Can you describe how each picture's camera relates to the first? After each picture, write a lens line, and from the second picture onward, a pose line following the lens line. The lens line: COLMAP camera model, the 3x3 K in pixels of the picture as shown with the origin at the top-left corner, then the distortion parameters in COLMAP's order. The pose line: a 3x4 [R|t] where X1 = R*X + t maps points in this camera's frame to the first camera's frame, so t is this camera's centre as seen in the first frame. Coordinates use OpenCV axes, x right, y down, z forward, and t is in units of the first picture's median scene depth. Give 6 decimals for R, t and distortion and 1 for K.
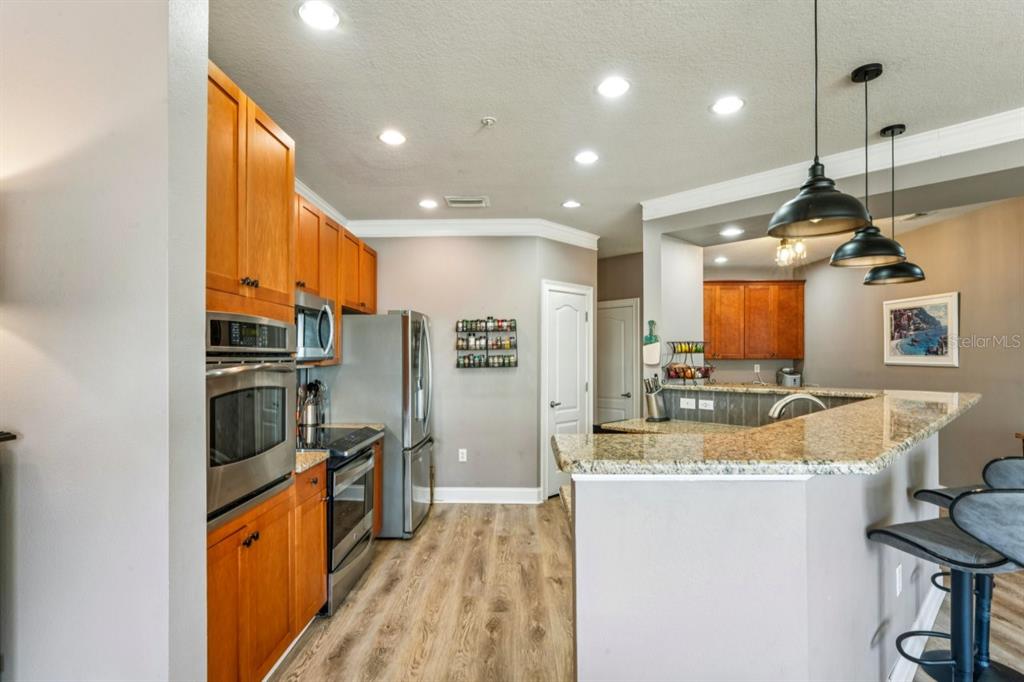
lens RADIAL K [[512.5, 0, 512.8], [0, 512.5, 360.4], [0, 0, 1]] dist [-0.002492, -0.001344]
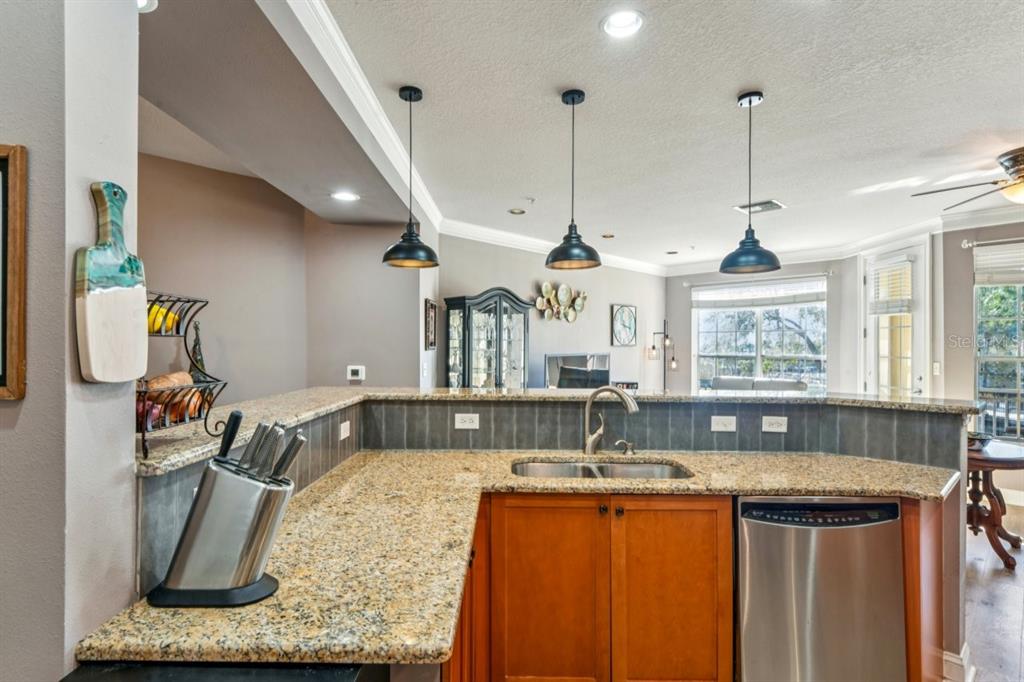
lens RADIAL K [[515.9, 0, 499.9], [0, 515.9, 348.0], [0, 0, 1]] dist [0.002343, -0.000154]
pose [[-0.696955, -0.000222, 0.717115, -0.007753], [0.002414, 0.999994, 0.002655, -0.006249], [-0.717111, 0.003582, -0.696950, 0.913594]]
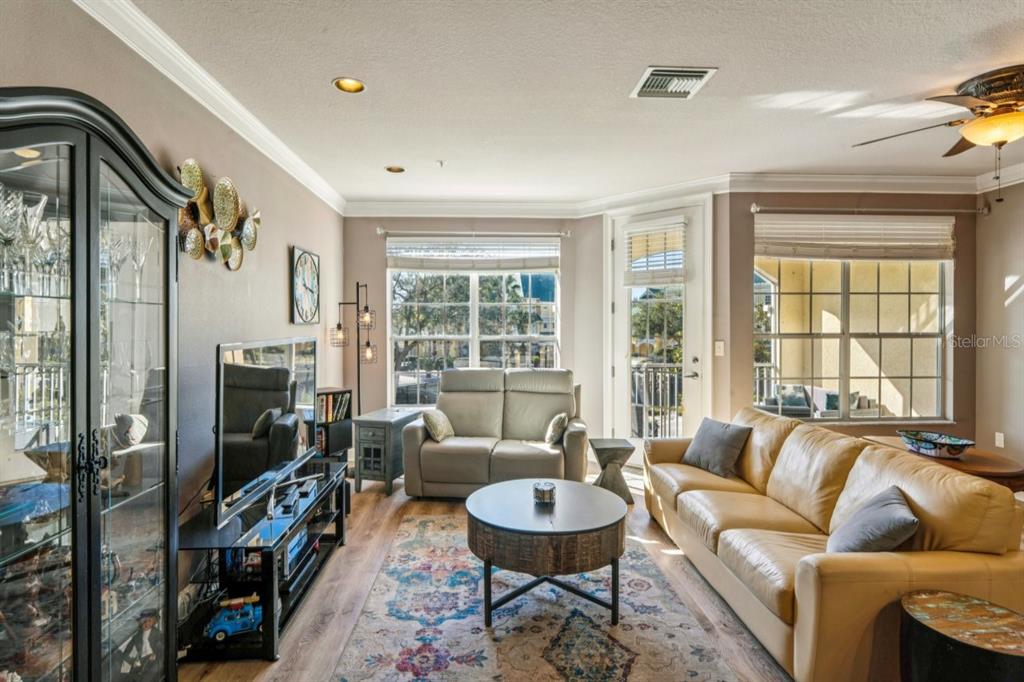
lens RADIAL K [[526.2, 0, 501.5], [0, 526.2, 330.2], [0, 0, 1]] dist [-0.001974, -0.000916]
pose [[-0.998890, 0.005837, -0.046739, 0.563085], [0.005347, 0.999929, 0.010605, -0.004063], [0.046798, 0.010343, -0.998851, 0.455696]]
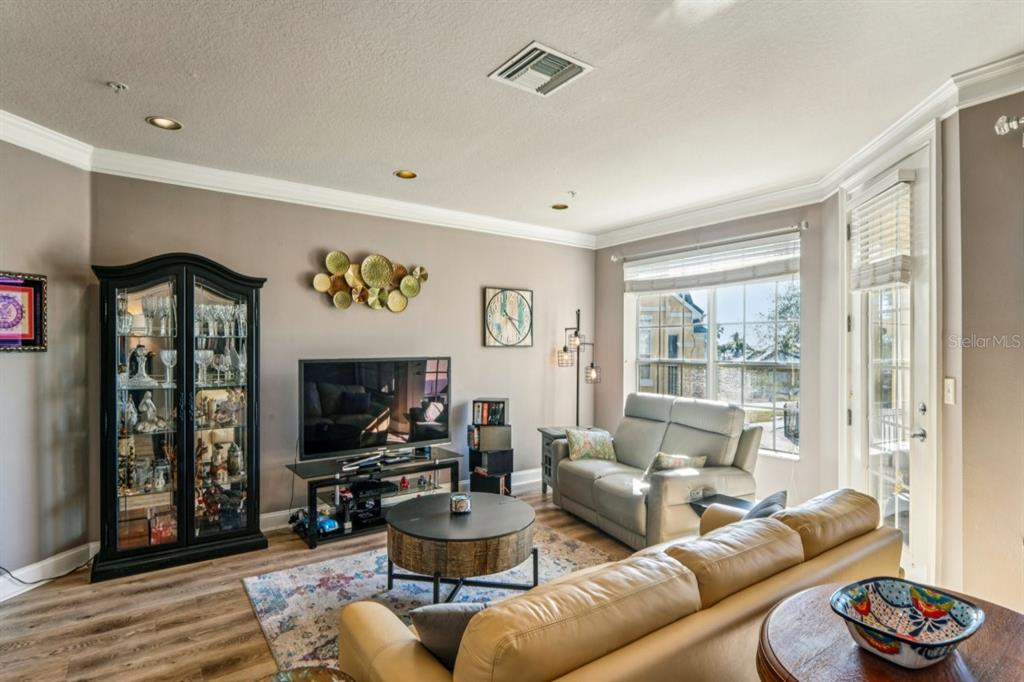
lens RADIAL K [[523.0, 0, 502.3], [0, 523.0, 349.9], [0, 0, 1]] dist [-0.003517, 0.000065]
pose [[-0.579730, -0.000845, 0.814809, -0.039261], [0.000919, 0.999998, 0.001691, -0.002458], [-0.814808, 0.001729, -0.579728, 0.205006]]
